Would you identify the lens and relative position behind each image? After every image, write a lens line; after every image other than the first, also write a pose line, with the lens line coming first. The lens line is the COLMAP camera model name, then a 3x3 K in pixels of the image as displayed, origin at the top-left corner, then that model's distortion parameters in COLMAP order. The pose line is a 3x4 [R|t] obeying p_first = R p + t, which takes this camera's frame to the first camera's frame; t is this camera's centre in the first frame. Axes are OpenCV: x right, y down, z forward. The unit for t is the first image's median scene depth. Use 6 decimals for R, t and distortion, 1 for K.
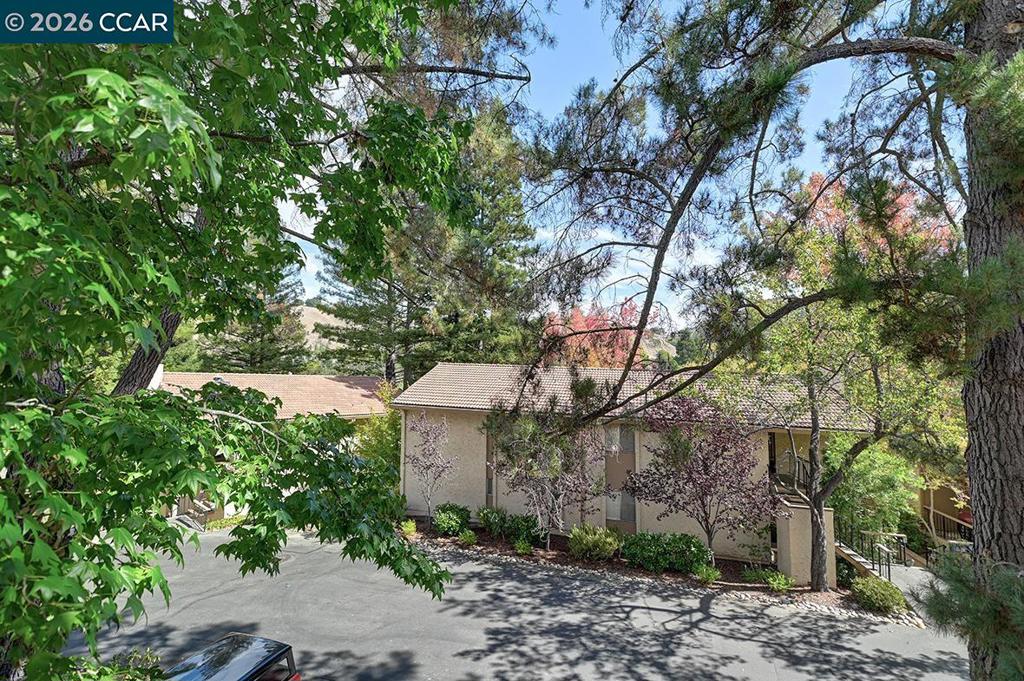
lens RADIAL K [[416.2, 0, 510.5], [0, 416.2, 341.7], [0, 0, 1]] dist [-0.009647, -0.000253]
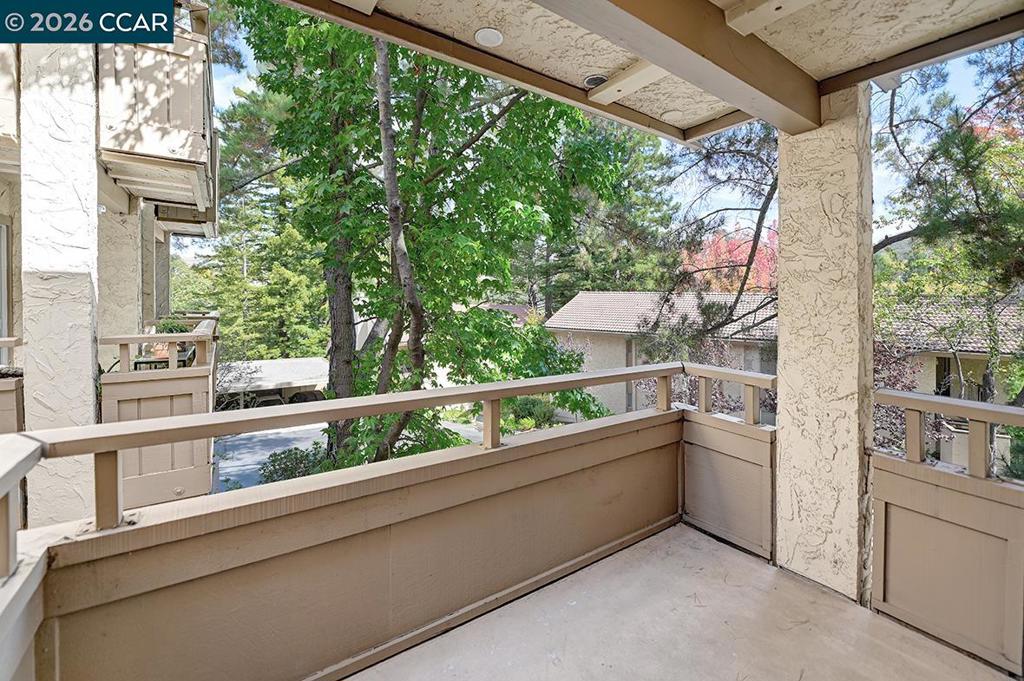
lens RADIAL K [[416.2, 0, 498.2], [0, 416.2, 308.8], [0, 0, 1]] dist [-0.009647, -0.000253]
pose [[0.942184, -0.009693, -0.334955, -0.013662], [0.040347, 0.995591, 0.084681, -0.022109], [0.332657, -0.093300, 0.938421, -0.356633]]
